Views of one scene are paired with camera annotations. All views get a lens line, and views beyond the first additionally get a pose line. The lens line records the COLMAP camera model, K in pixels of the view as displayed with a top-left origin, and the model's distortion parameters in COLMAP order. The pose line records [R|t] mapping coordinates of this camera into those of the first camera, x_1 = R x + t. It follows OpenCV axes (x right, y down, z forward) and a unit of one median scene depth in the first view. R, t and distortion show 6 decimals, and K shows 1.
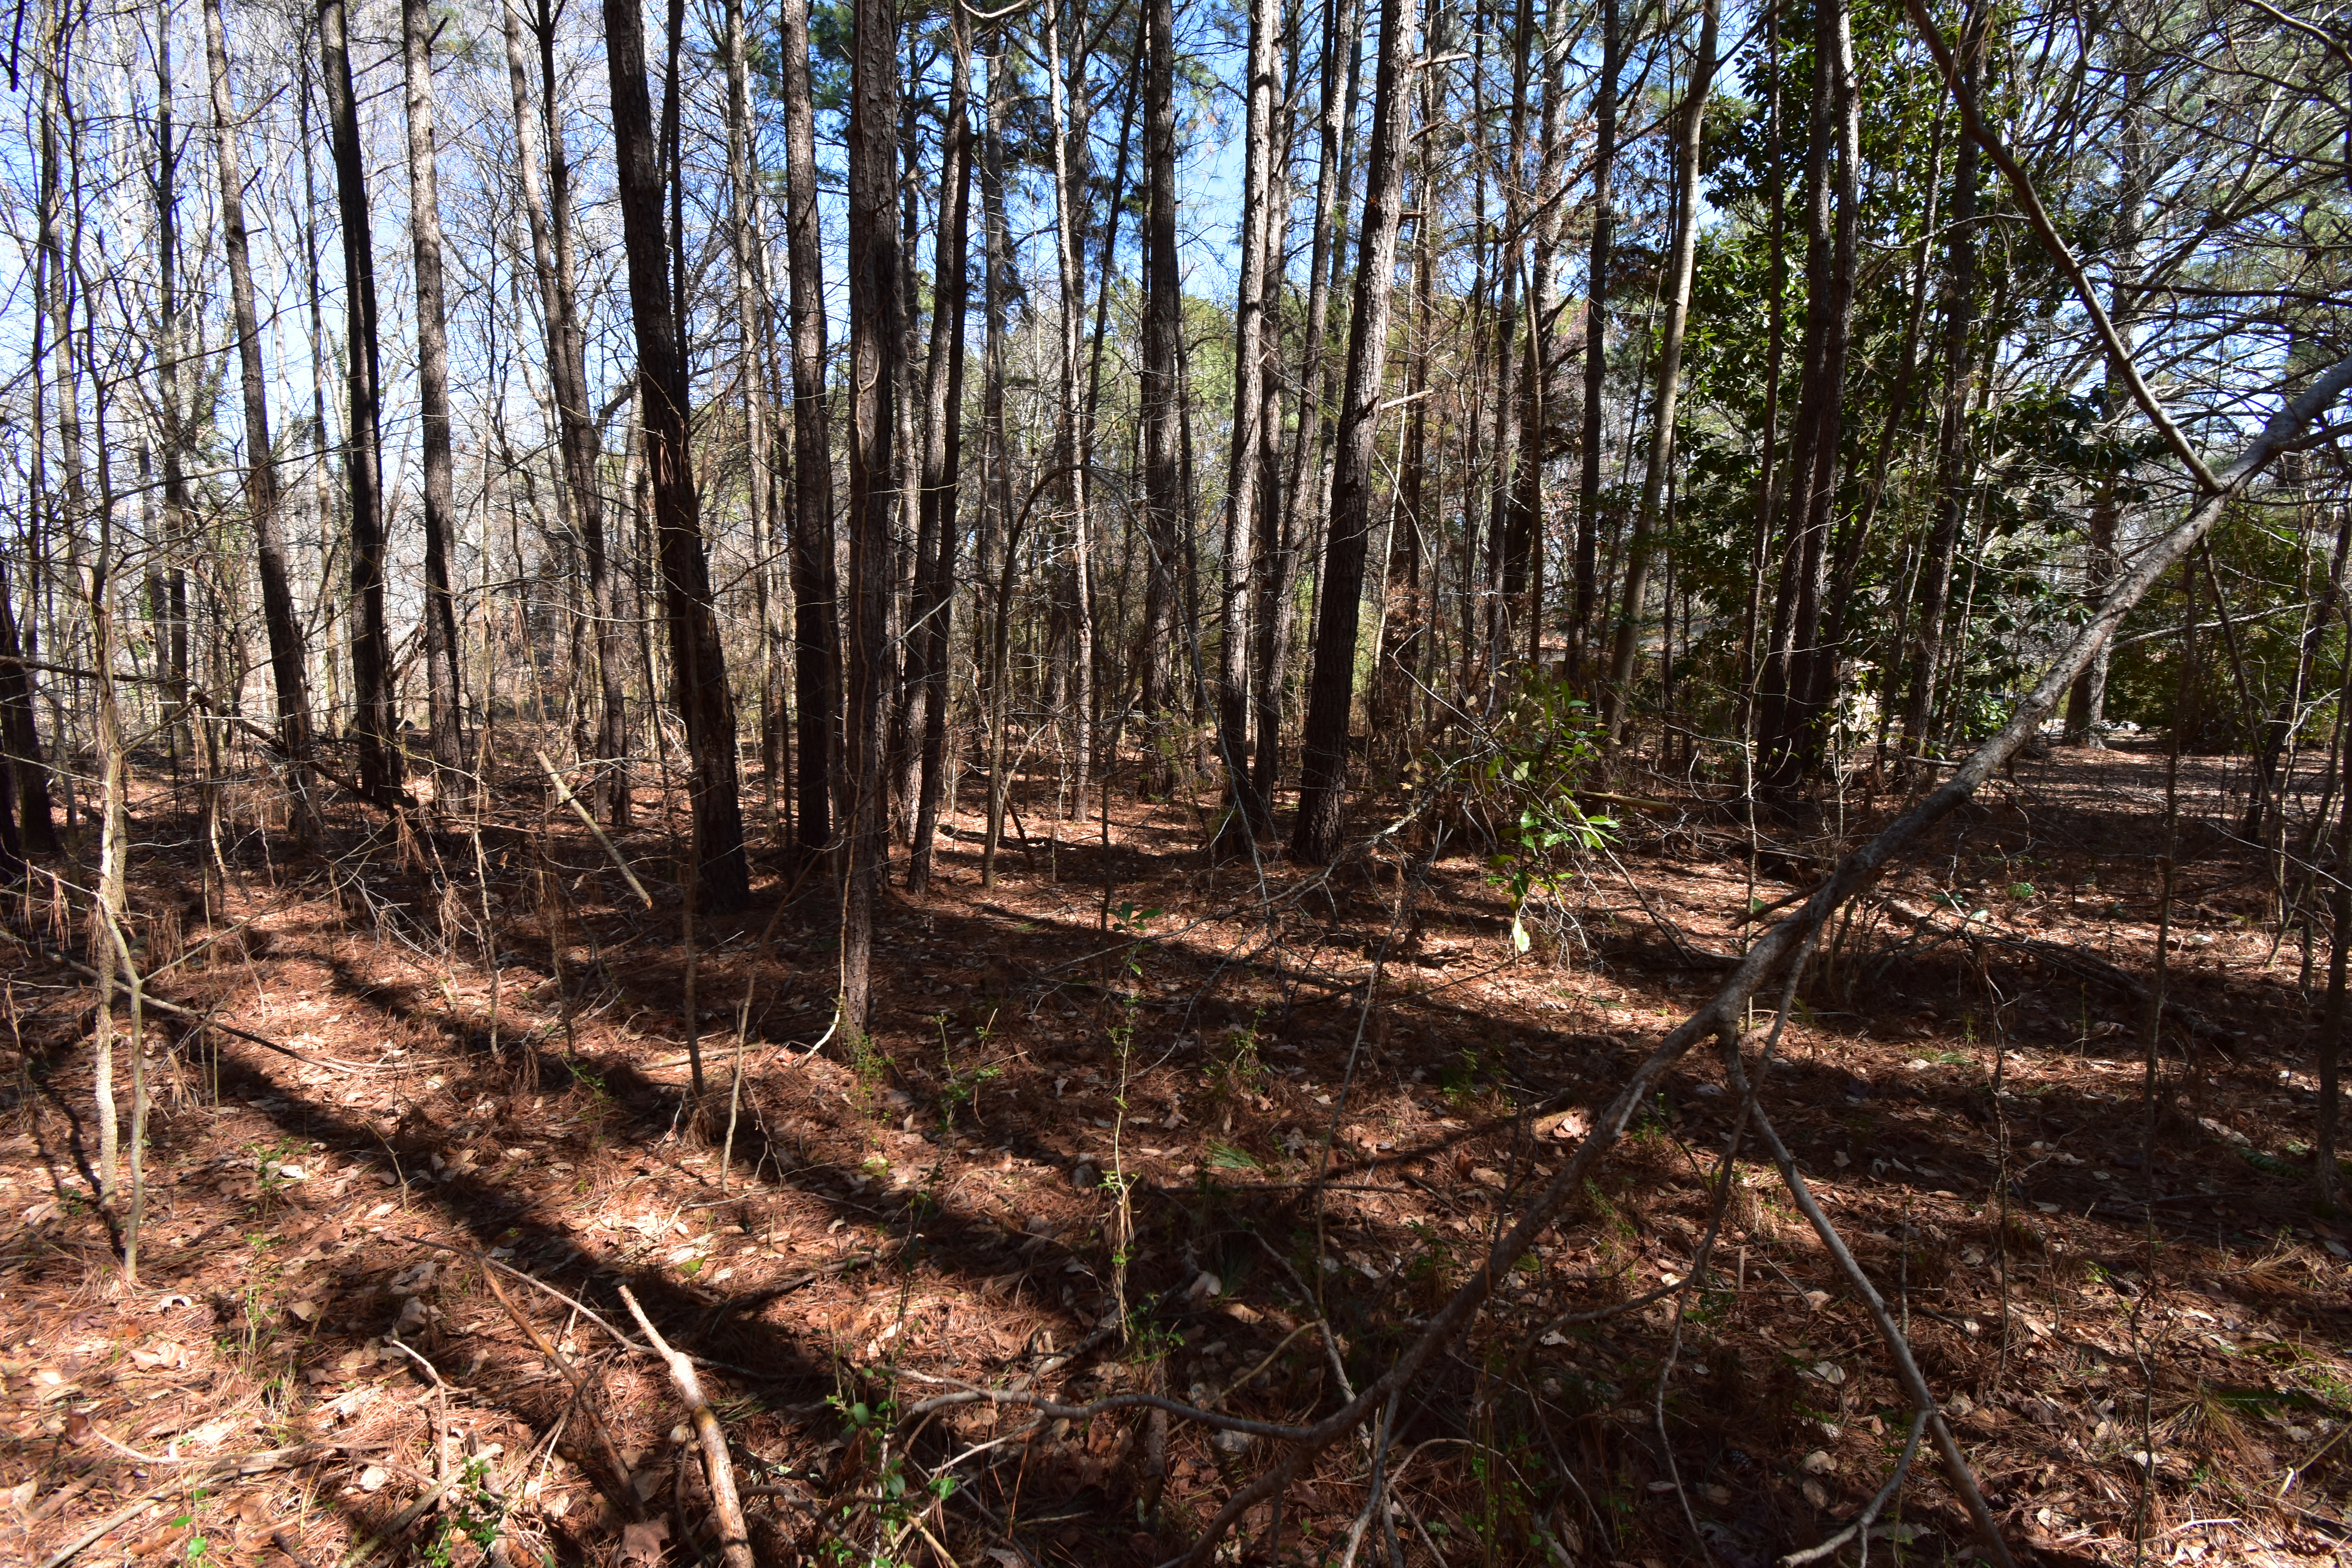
lens RADIAL K [[1035.6, 0, 1176.0], [0, 1035.6, 784.0], [0, 0, 1]] dist [0.024081, -0.024693]
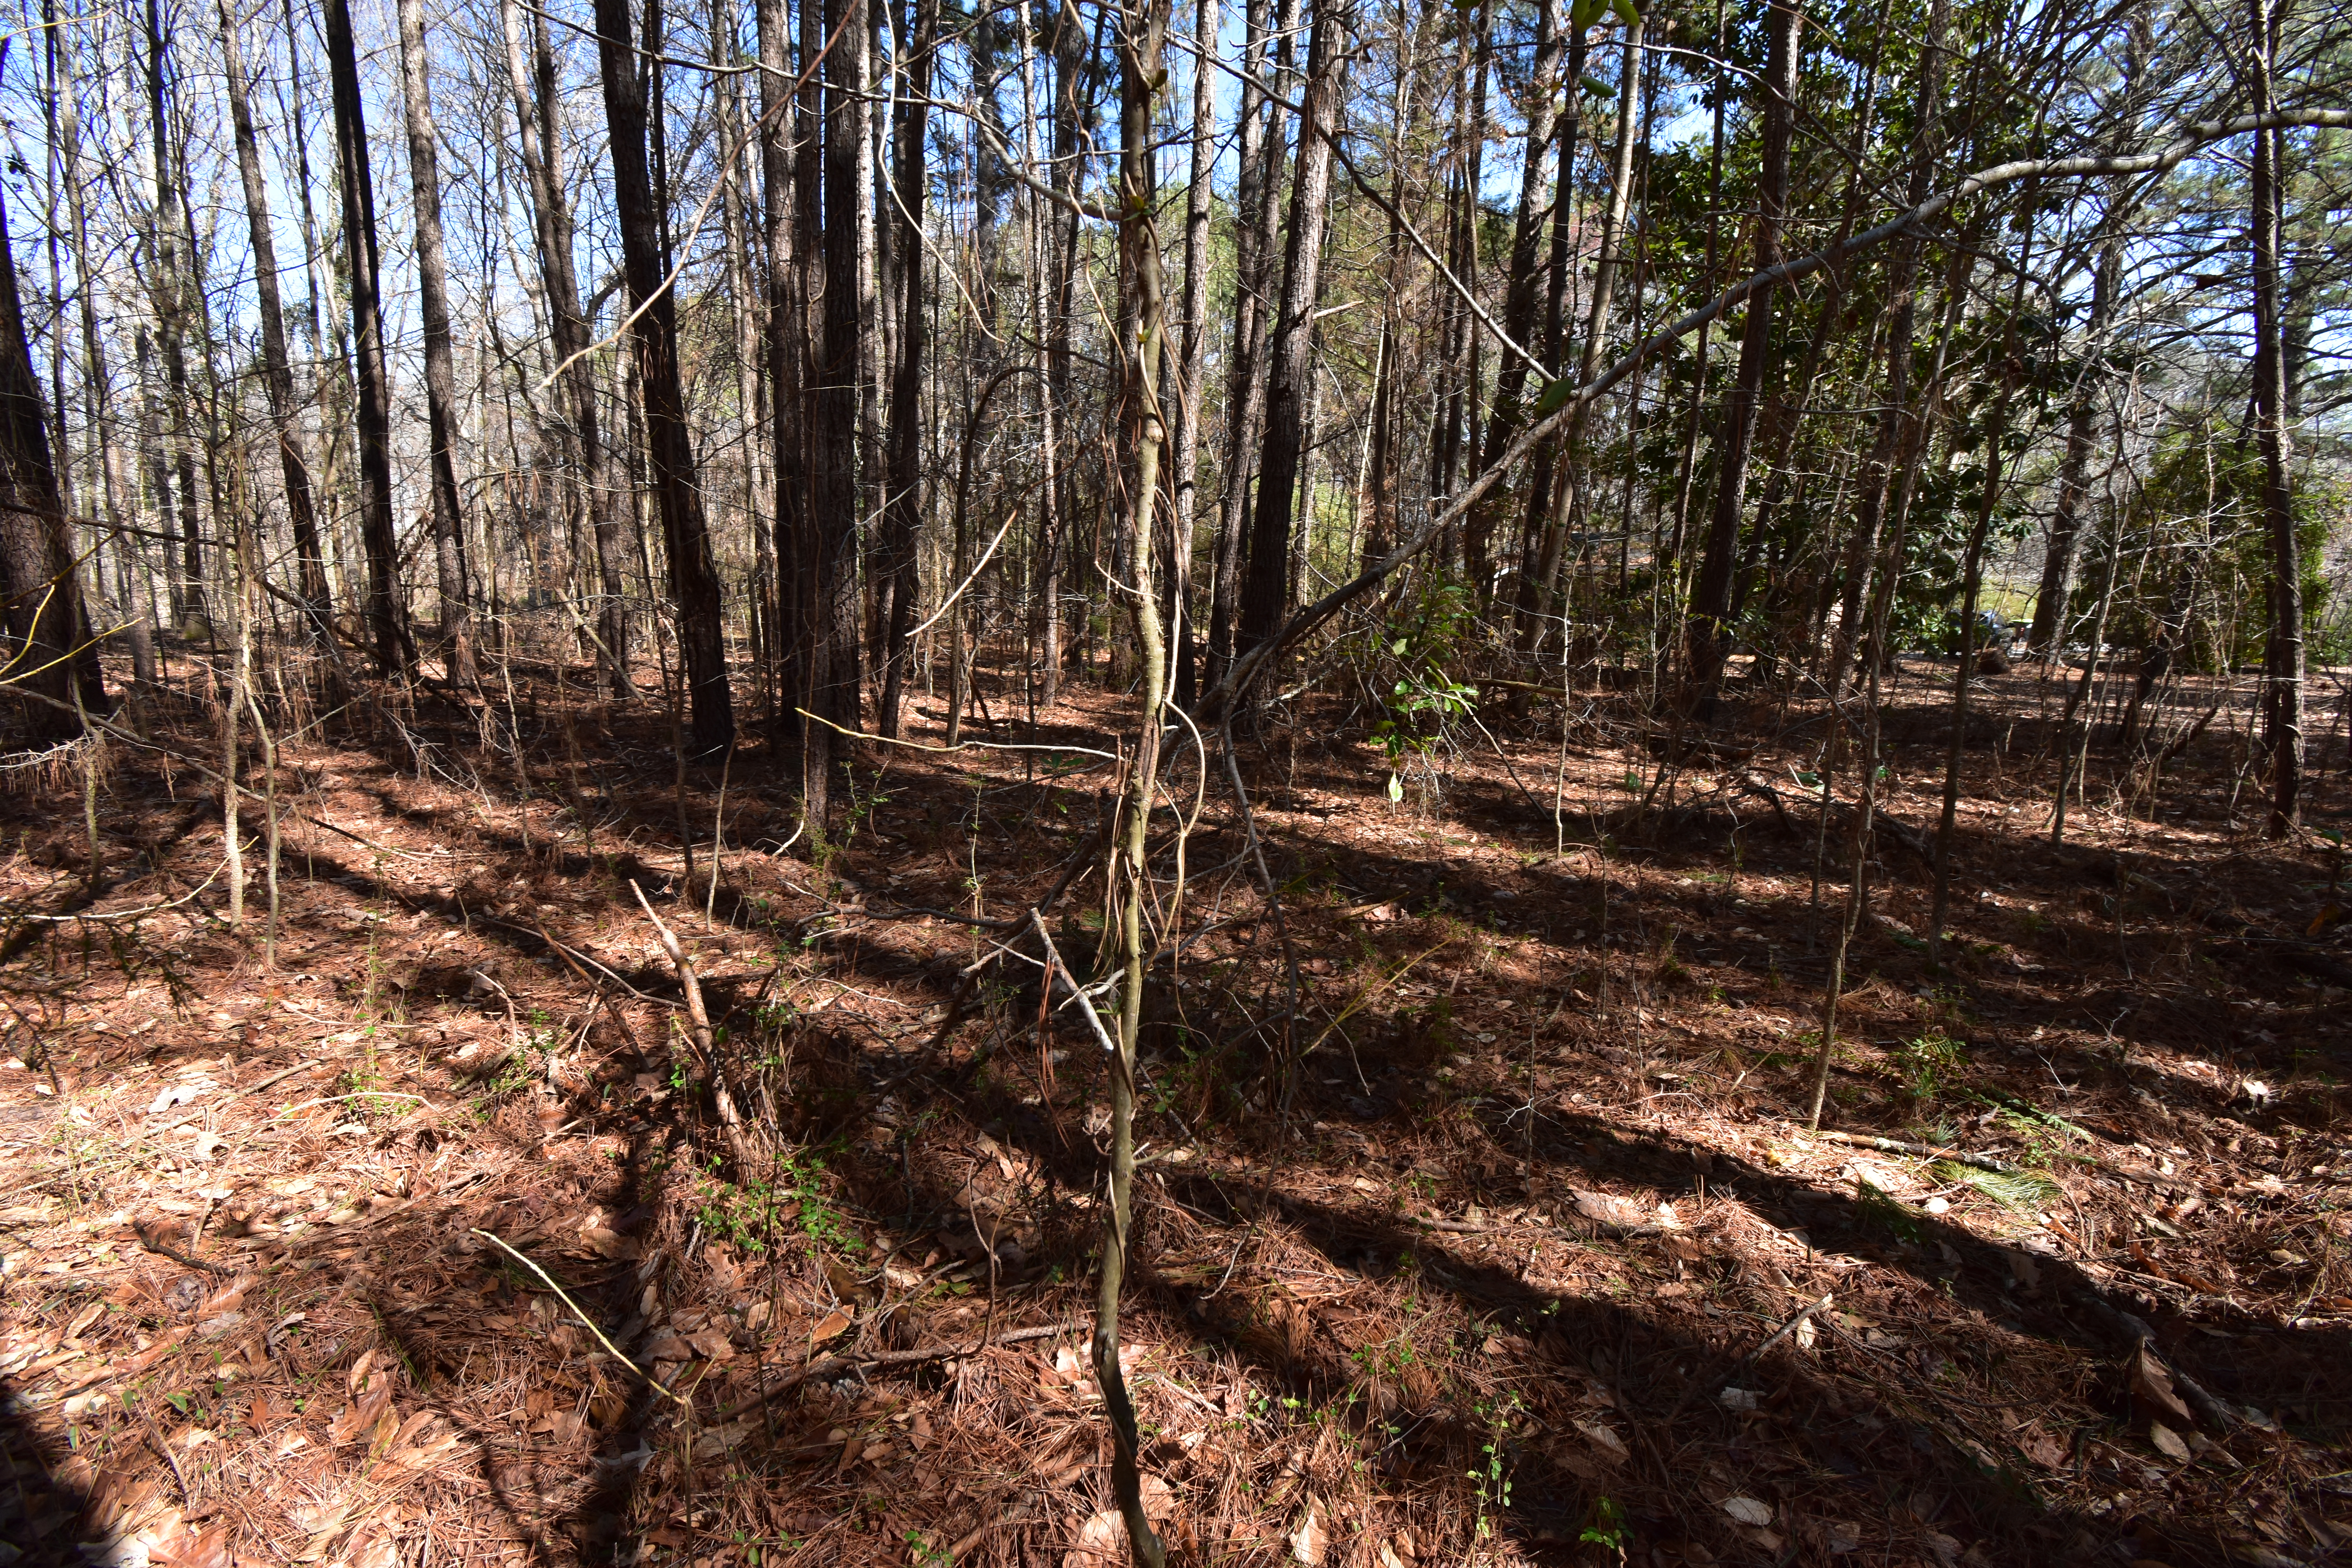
lens RADIAL K [[1035.6, 0, 1176.0], [0, 1035.6, 784.0], [0, 0, 1]] dist [0.024081, -0.024693]
pose [[0.999868, 0.016218, -0.000596, 0.048881], [-0.016111, 0.996331, 0.084053, 0.026260], [0.001957, -0.084033, 0.996461, -0.092878]]
